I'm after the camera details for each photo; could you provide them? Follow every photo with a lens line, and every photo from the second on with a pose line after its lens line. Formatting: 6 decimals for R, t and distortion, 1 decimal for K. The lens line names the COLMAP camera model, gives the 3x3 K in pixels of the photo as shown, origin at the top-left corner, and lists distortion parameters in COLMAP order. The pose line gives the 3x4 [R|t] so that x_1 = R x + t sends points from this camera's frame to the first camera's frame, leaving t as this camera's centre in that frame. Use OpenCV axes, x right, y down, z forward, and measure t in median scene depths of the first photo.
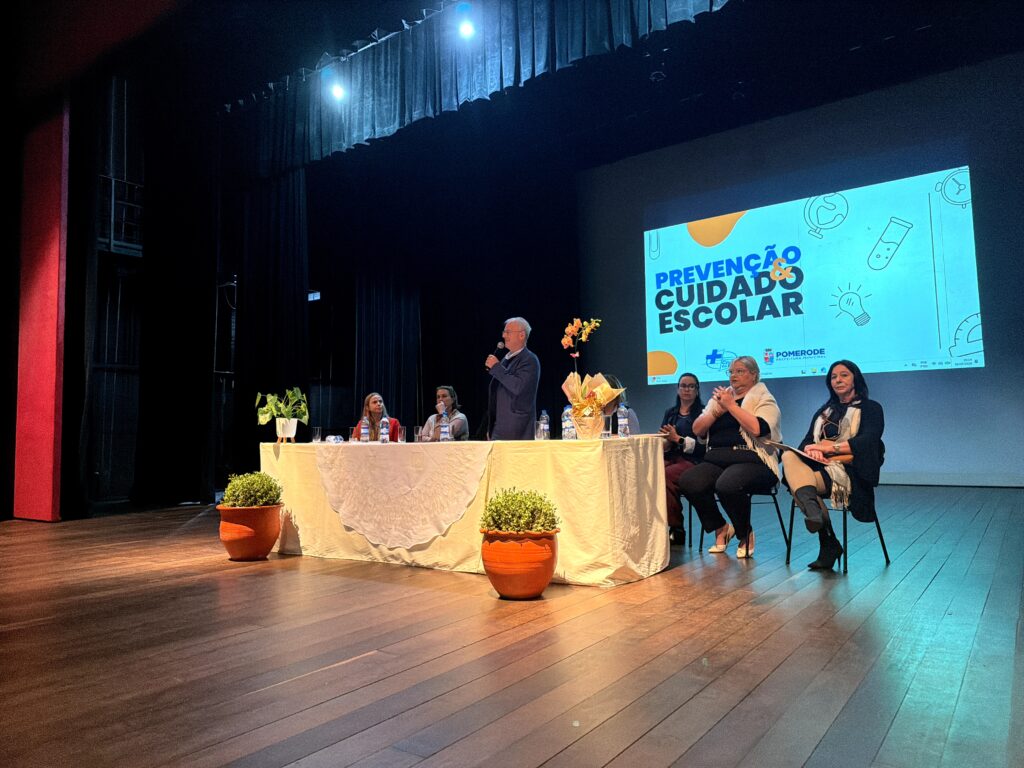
lens RADIAL K [[712.7, 0, 512.3], [0, 712.7, 376.2], [0, 0, 1]] dist [0.079524, -0.106432]
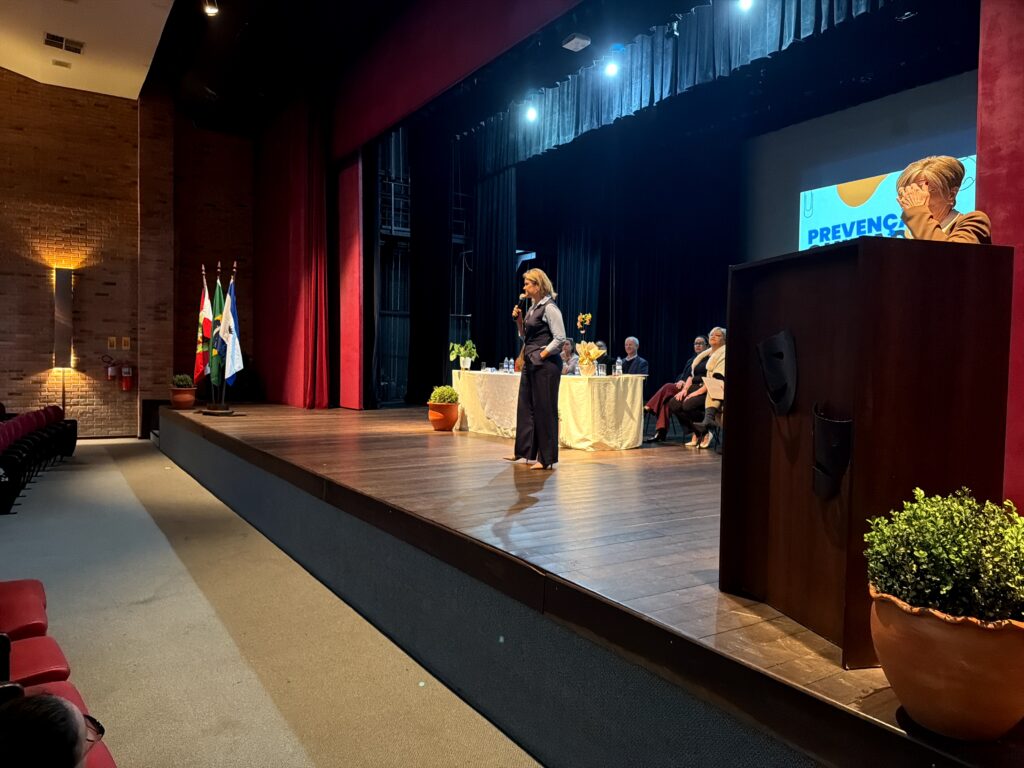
lens RADIAL K [[712.7, 0, 514.4], [0, 712.7, 377.5], [0, 0, 1]] dist [0.079524, -0.106432]
pose [[0.931940, 0.039702, -0.360433, 0.210694], [-0.000434, 0.994110, 0.108379, -0.039756], [0.362613, -0.100846, 0.926468, -0.288576]]
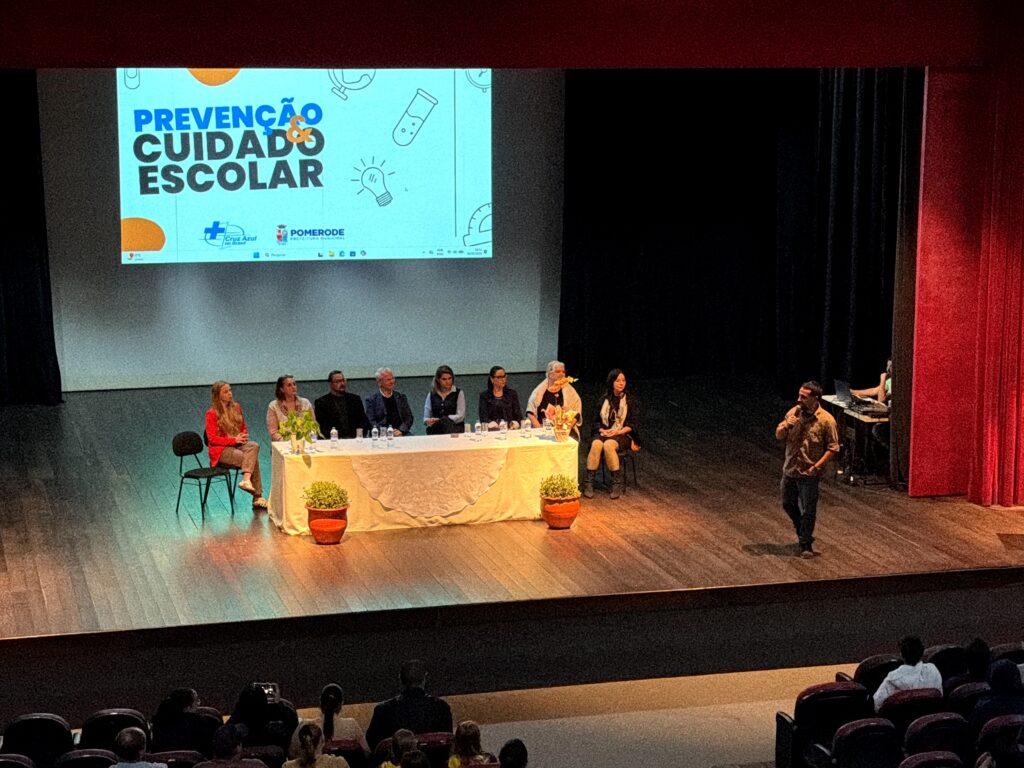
lens RADIAL K [[2201.6, 0, 518.3], [0, 2201.6, 382.9], [0, 0, 1]] dist [0.118735, 0.000000]
pose [[0.626778, -0.114172, 0.770788, -1.467248], [-0.081410, 0.974198, 0.210502, -0.422556], [-0.774934, -0.194688, 0.601311, -0.779356]]
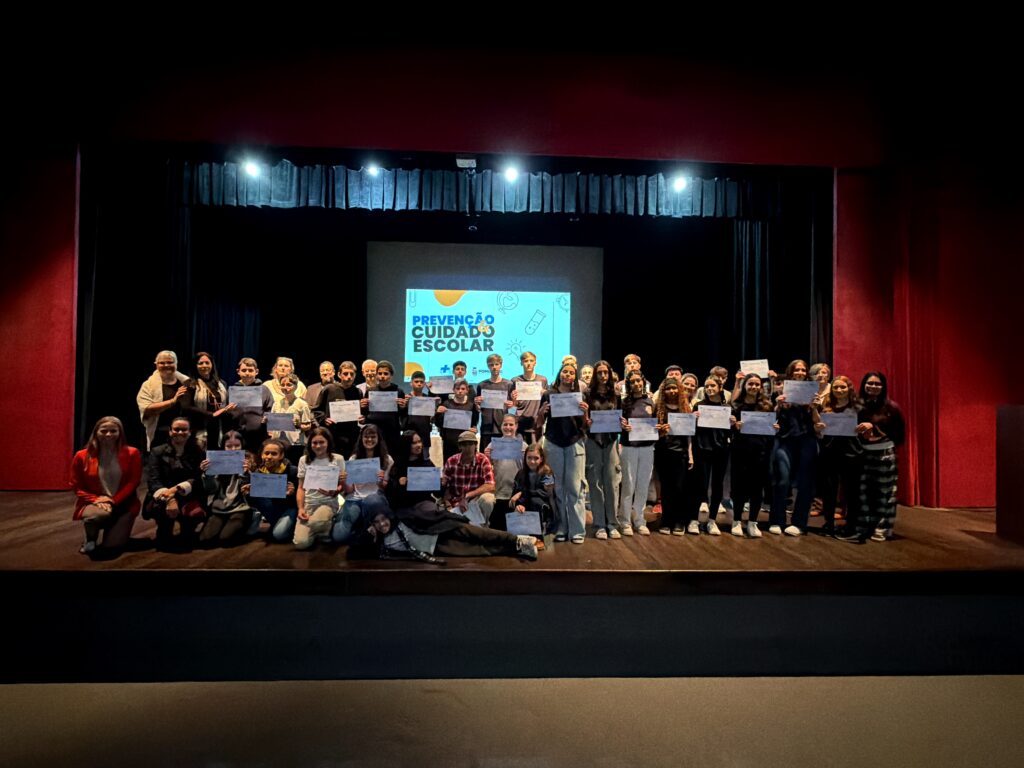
lens RADIAL K [[498.9, 0, 508.4], [0, 498.9, 386.4], [0, 0, 1]] dist [0.001041, 0.001157]
pose [[0.789657, 0.039882, 0.612251, -0.374738], [-0.081058, 0.995920, 0.039671, -0.048300], [-0.608171, -0.080954, 0.789668, -0.086317]]
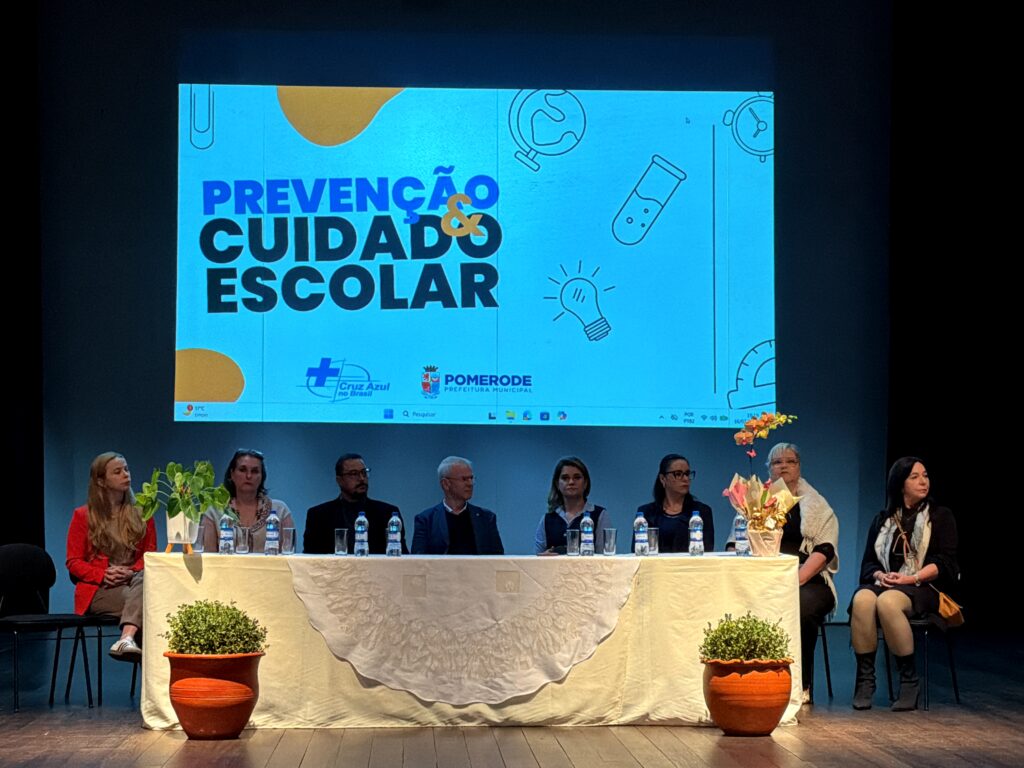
lens RADIAL K [[2238.1, 0, 517.3], [0, 2238.1, 394.4], [0, 0, 1]] dist [0.091115, 0.000000]
pose [[0.779138, 0.051254, 0.624753, -0.605484], [-0.070970, 0.997456, 0.006679, -0.033784], [-0.622821, -0.049542, 0.780794, -0.296493]]
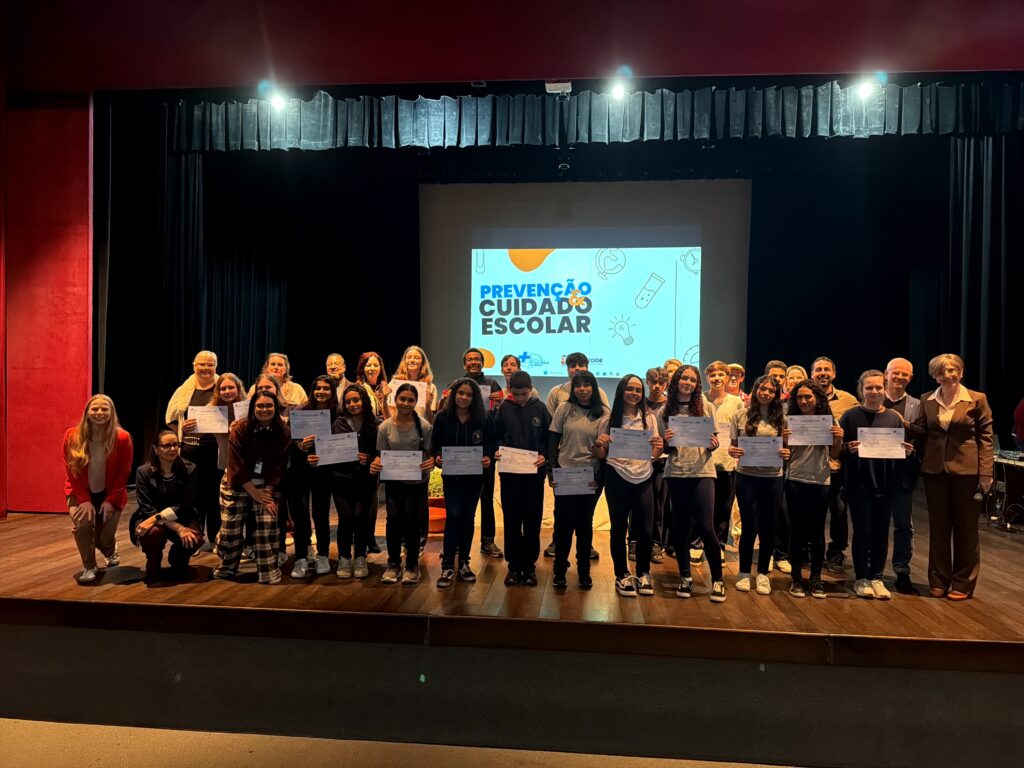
lens RADIAL K [[712.7, 0, 512.1], [0, 712.7, 396.4], [0, 0, 1]] dist [0.079524, -0.106432]
pose [[0.864418, 0.021863, 0.502298, -0.415231], [-0.072081, 0.994123, 0.080775, -0.063268], [-0.497580, -0.106030, 0.860914, -0.127587]]
